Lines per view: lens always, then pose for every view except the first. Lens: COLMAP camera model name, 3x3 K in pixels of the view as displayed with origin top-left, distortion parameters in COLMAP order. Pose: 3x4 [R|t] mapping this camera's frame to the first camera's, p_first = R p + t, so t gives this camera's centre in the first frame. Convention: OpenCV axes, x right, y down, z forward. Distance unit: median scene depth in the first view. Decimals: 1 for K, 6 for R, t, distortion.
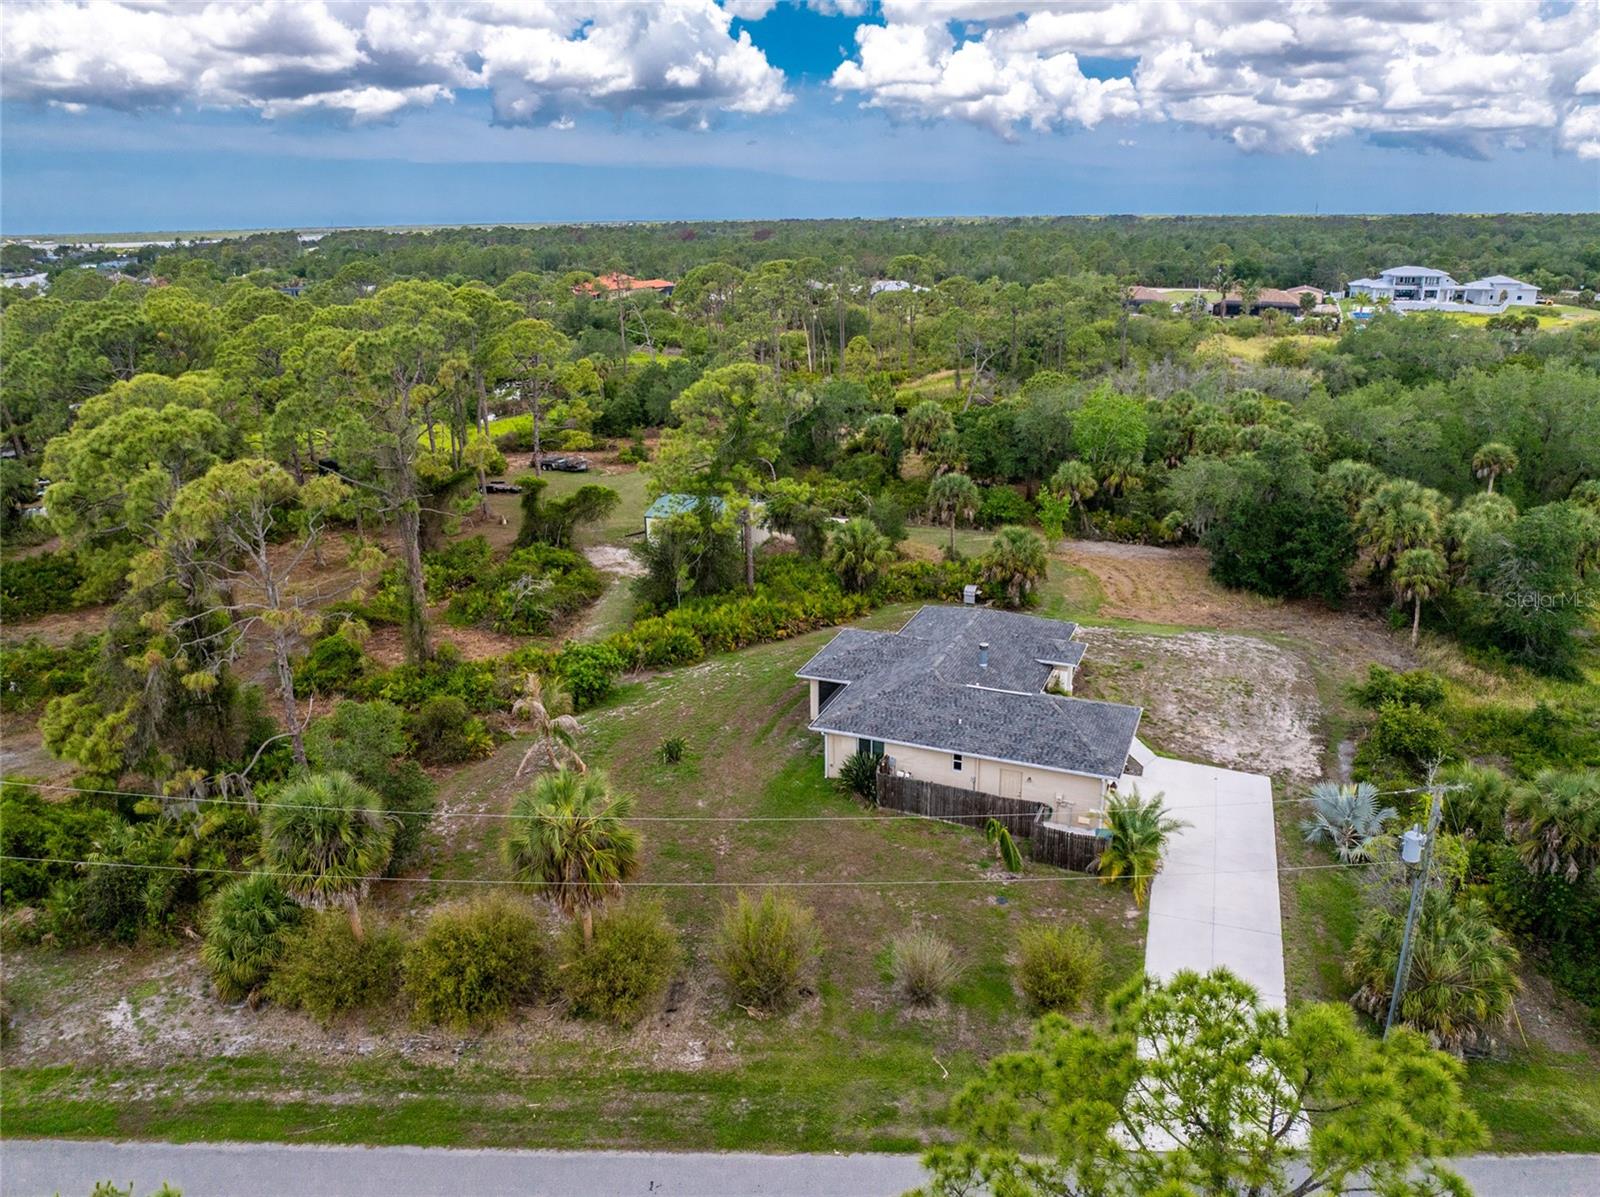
lens RADIAL K [[1122.0, 0, 808.4], [0, 1122.0, 595.8], [0, 0, 1]] dist [-0.031064, -0.006893]
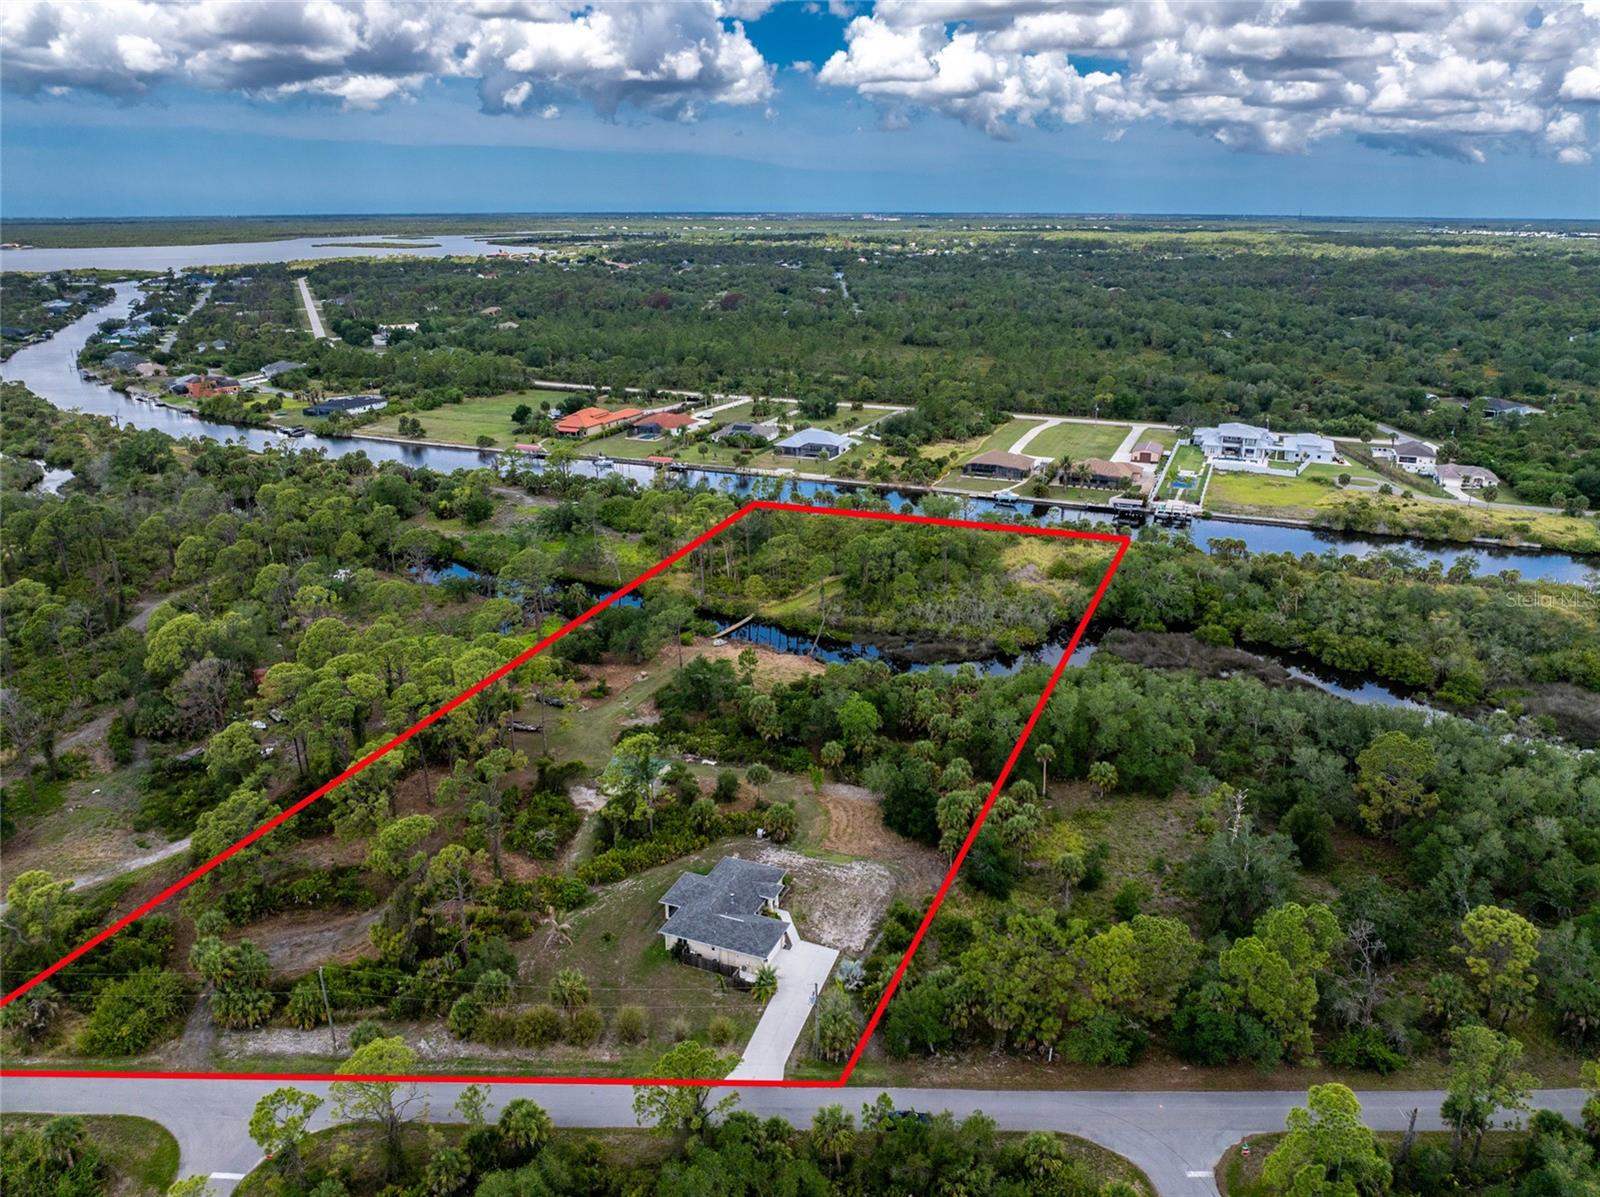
lens RADIAL K [[1125.4, 0, 802.1], [0, 1125.4, 591.9], [0, 0, 1]] dist [-0.035367, -0.004027]
pose [[0.999864, 0.009543, 0.013435, 0.203686], [-0.009437, 0.999924, -0.007967, -0.457328], [-0.013510, 0.007839, 0.999878, -1.126404]]
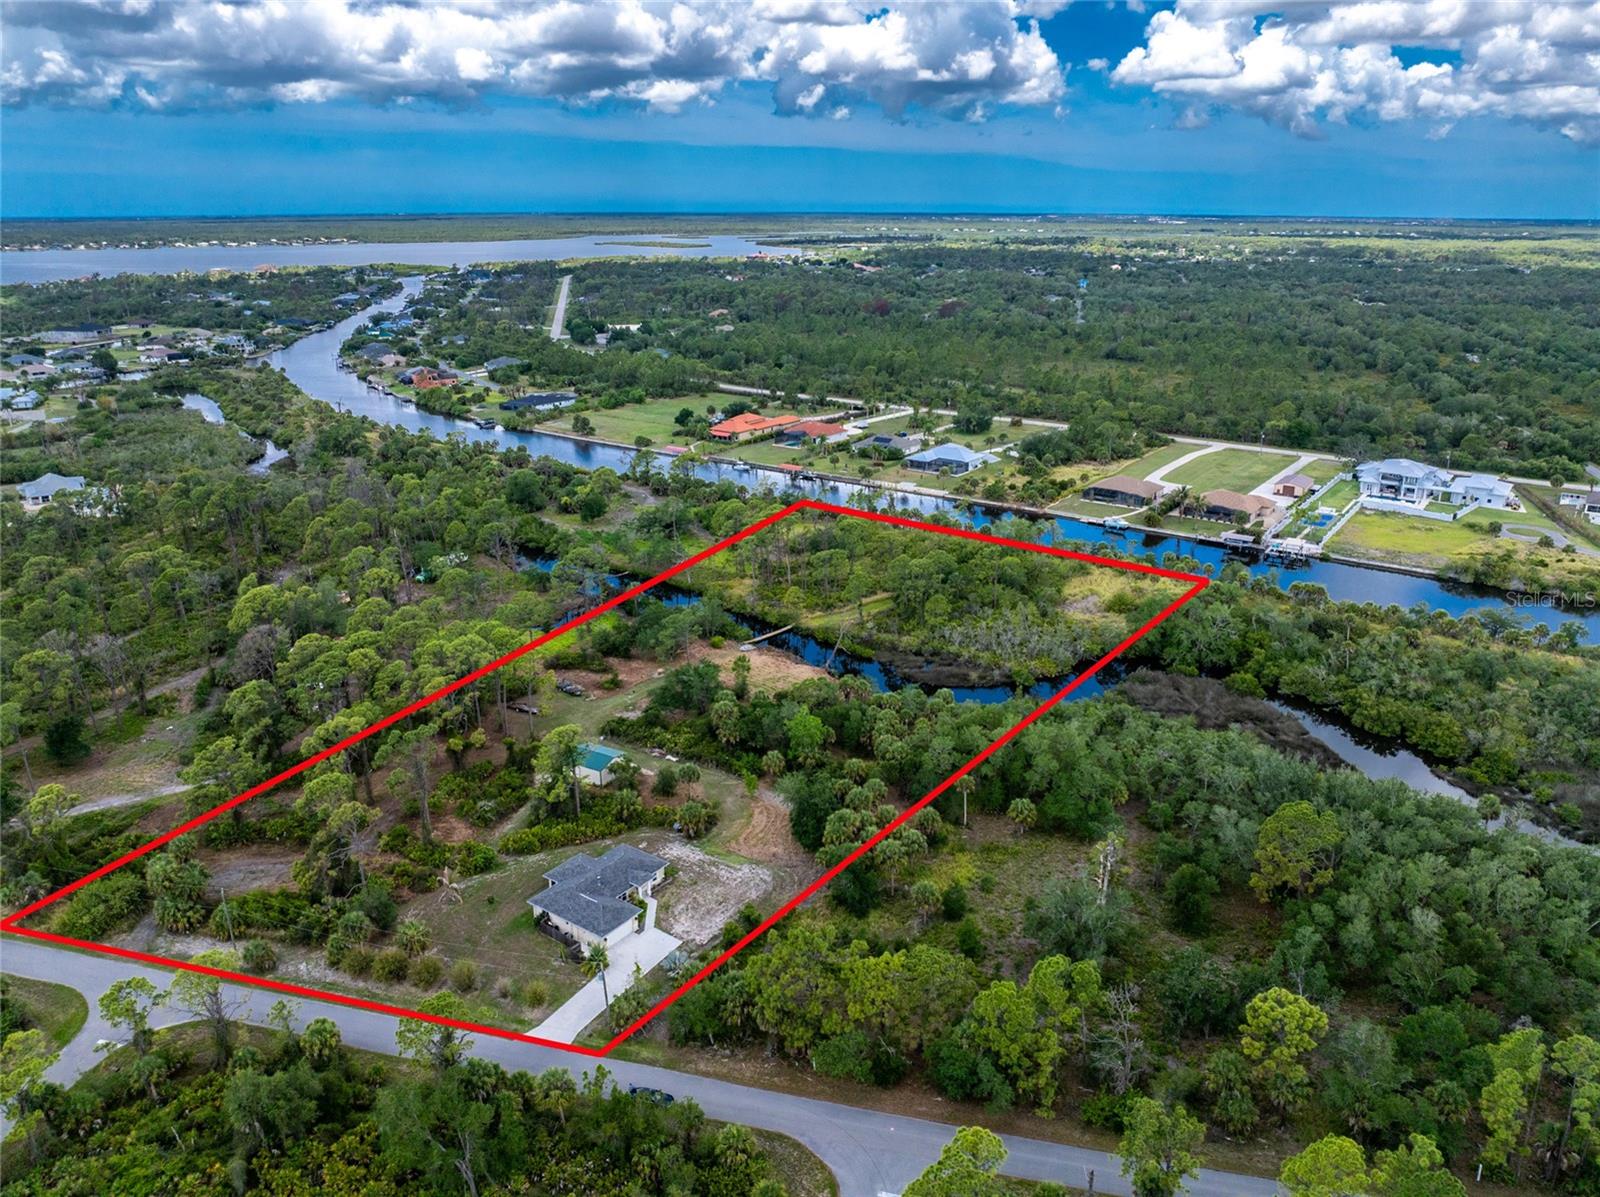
lens RADIAL K [[1125.4, 0, 802.1], [0, 1125.4, 591.9], [0, 0, 1]] dist [-0.035367, -0.004027]
pose [[0.975539, 0.083609, -0.203306, 0.855588], [-0.085132, 0.996369, 0.001261, -0.523703], [0.202673, 0.016078, 0.979115, -1.201466]]
